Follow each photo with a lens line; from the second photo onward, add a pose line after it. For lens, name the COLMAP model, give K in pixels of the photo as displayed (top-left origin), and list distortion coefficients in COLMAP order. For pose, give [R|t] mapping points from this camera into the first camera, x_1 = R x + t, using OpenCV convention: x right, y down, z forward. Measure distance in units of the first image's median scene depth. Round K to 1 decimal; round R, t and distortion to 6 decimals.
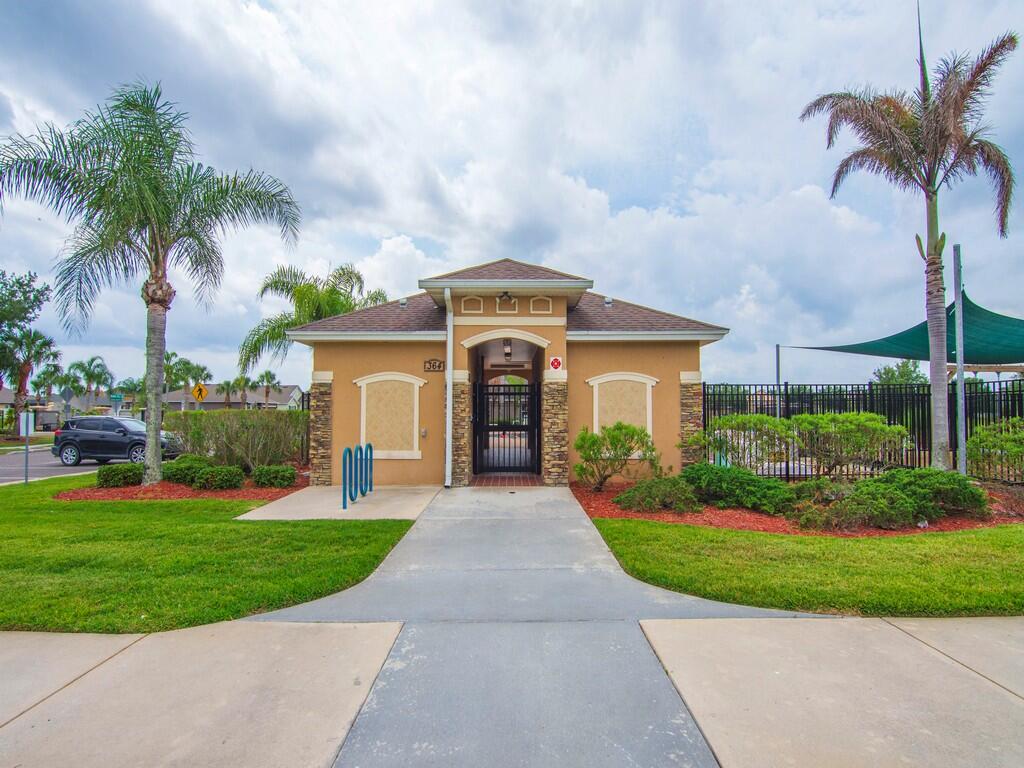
lens RADIAL K [[481.8, 0, 512.5], [0, 481.8, 384.6], [0, 0, 1]] dist [0.000643, 0.000334]
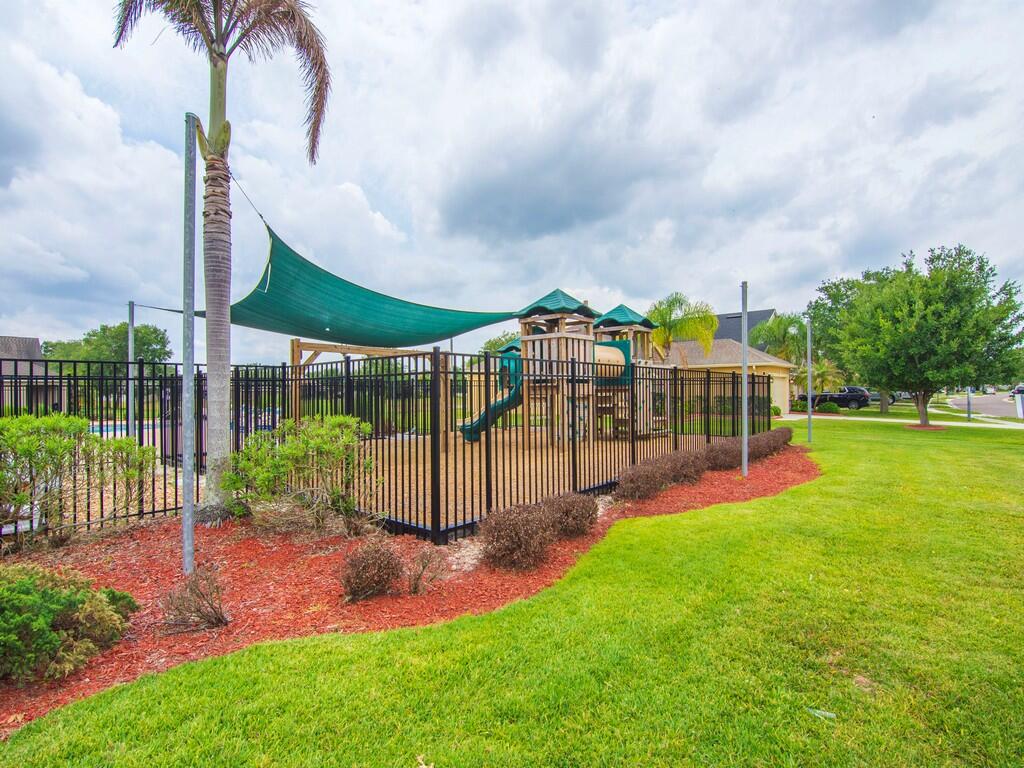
lens RADIAL K [[481.8, 0, 513.0], [0, 481.8, 377.2], [0, 0, 1]] dist [0.000643, 0.000334]
pose [[0.637339, -0.000016, 0.770583, 0.648105], [-0.023991, 0.999515, 0.019863, -0.006516], [-0.770210, -0.031146, 0.637030, 0.309378]]
